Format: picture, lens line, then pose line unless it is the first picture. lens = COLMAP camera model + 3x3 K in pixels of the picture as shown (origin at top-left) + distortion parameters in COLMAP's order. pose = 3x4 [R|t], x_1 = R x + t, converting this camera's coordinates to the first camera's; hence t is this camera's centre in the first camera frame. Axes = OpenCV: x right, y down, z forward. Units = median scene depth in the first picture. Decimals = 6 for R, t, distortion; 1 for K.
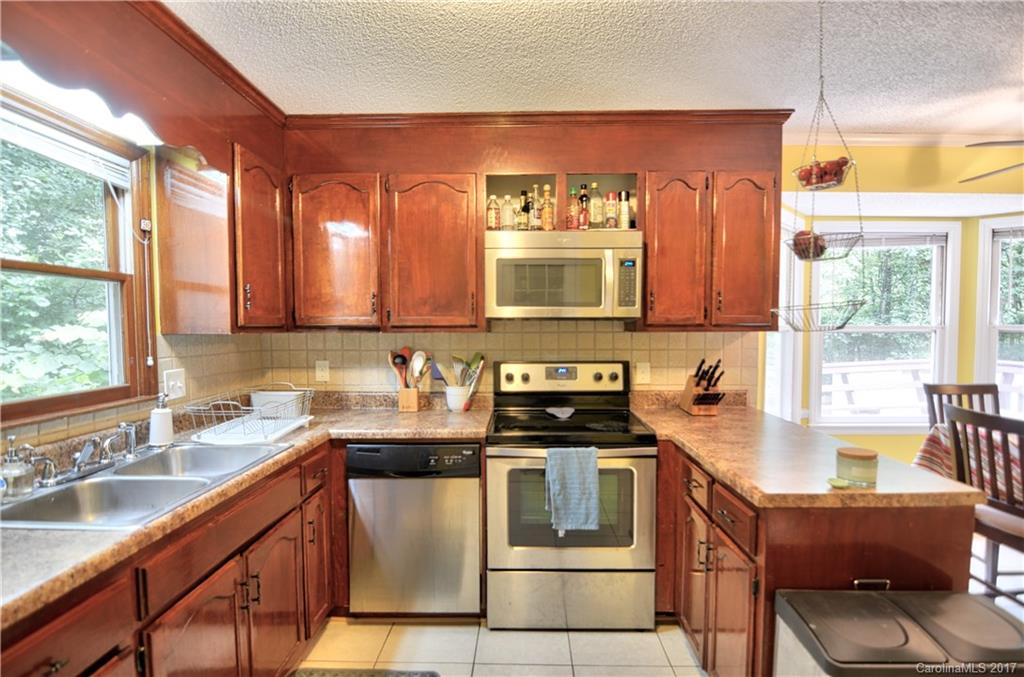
lens RADIAL K [[495.2, 0, 514.3], [0, 495.2, 349.9], [0, 0, 1]] dist [-0.000957, -0.012034]
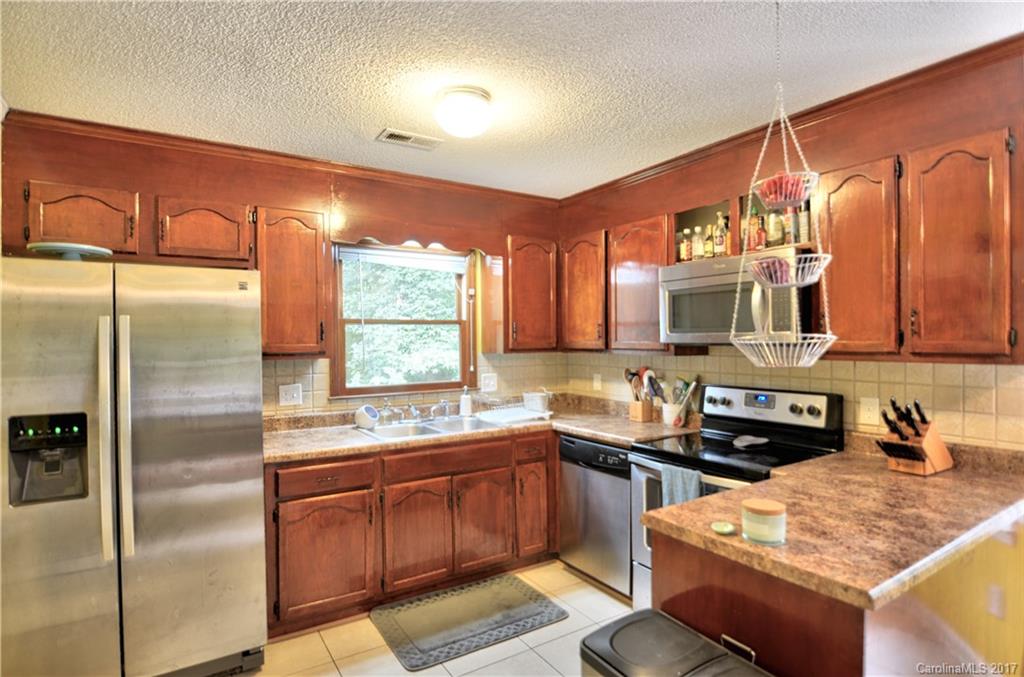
lens RADIAL K [[527.9, 0, 517.0], [0, 527.9, 350.1], [0, 0, 1]] dist [-0.002542, -0.001000]
pose [[0.565040, 0.015135, -0.824924, 0.728350], [-0.034354, 0.999396, -0.005195, -0.030977], [0.824348, 0.031275, 0.565219, 0.052850]]
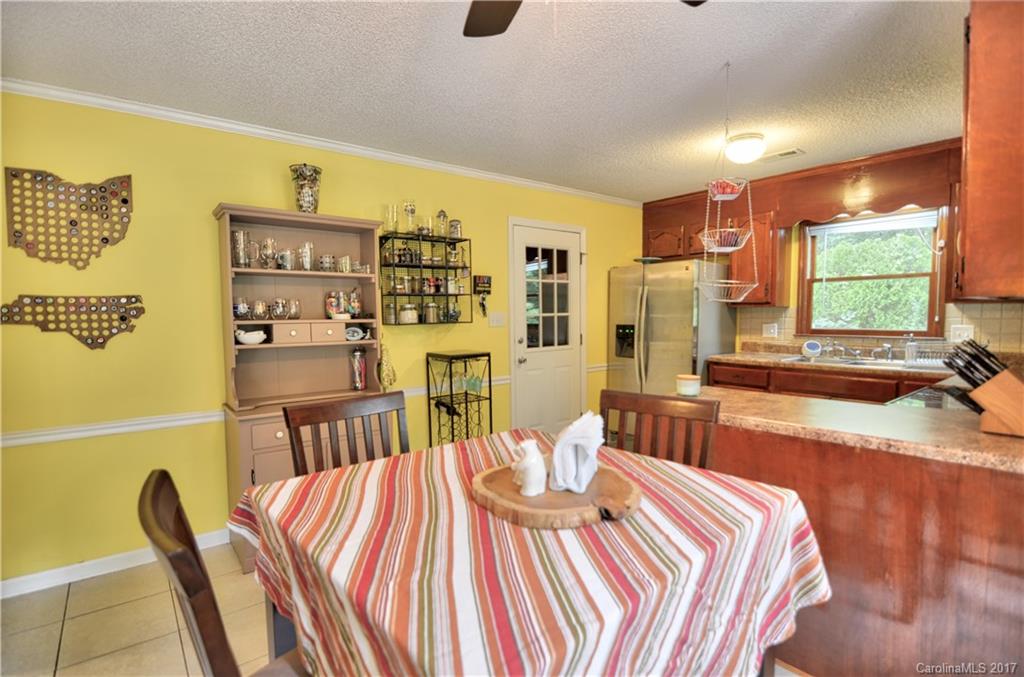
lens RADIAL K [[500.9, 0, 518.1], [0, 500.9, 341.0], [0, 0, 1]] dist [0.002691, -0.012596]
pose [[-0.764096, 0.047034, -0.643385, 1.291403], [-0.018946, 0.995272, 0.095259, -0.032417], [0.644824, 0.084976, -0.759593, 1.122245]]
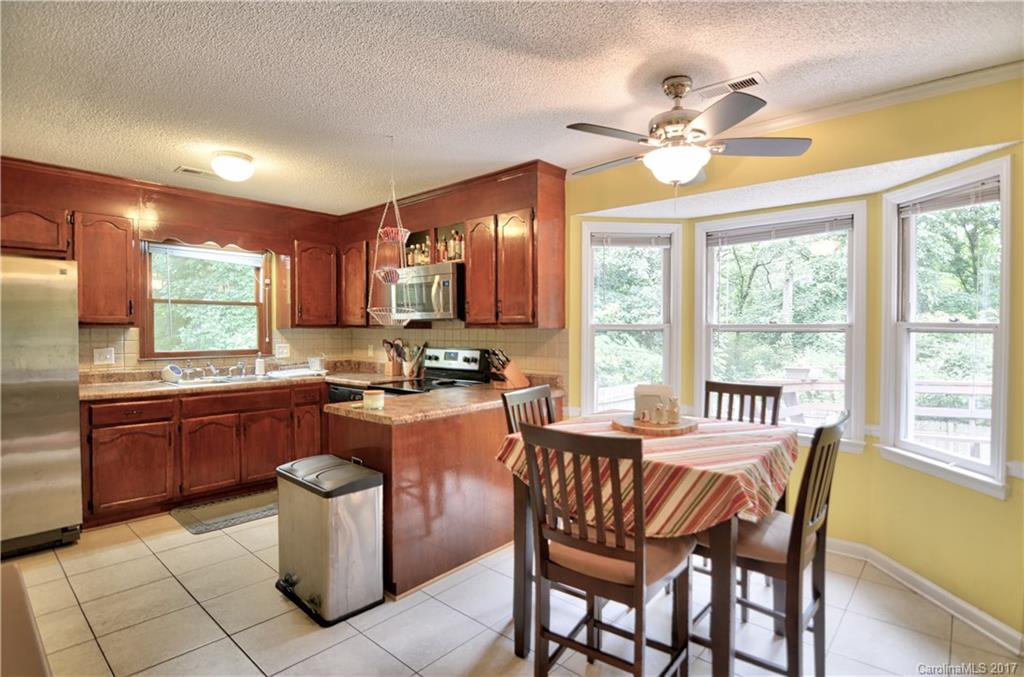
lens RADIAL K [[500.9, 0, 518.1], [0, 500.9, 341.0], [0, 0, 1]] dist [0.002691, -0.012596]
pose [[0.767753, 0.017322, -0.640511, 1.343145], [-0.034683, 0.999292, -0.014547, 0.017906], [0.639806, 0.033383, 0.767811, -0.041519]]
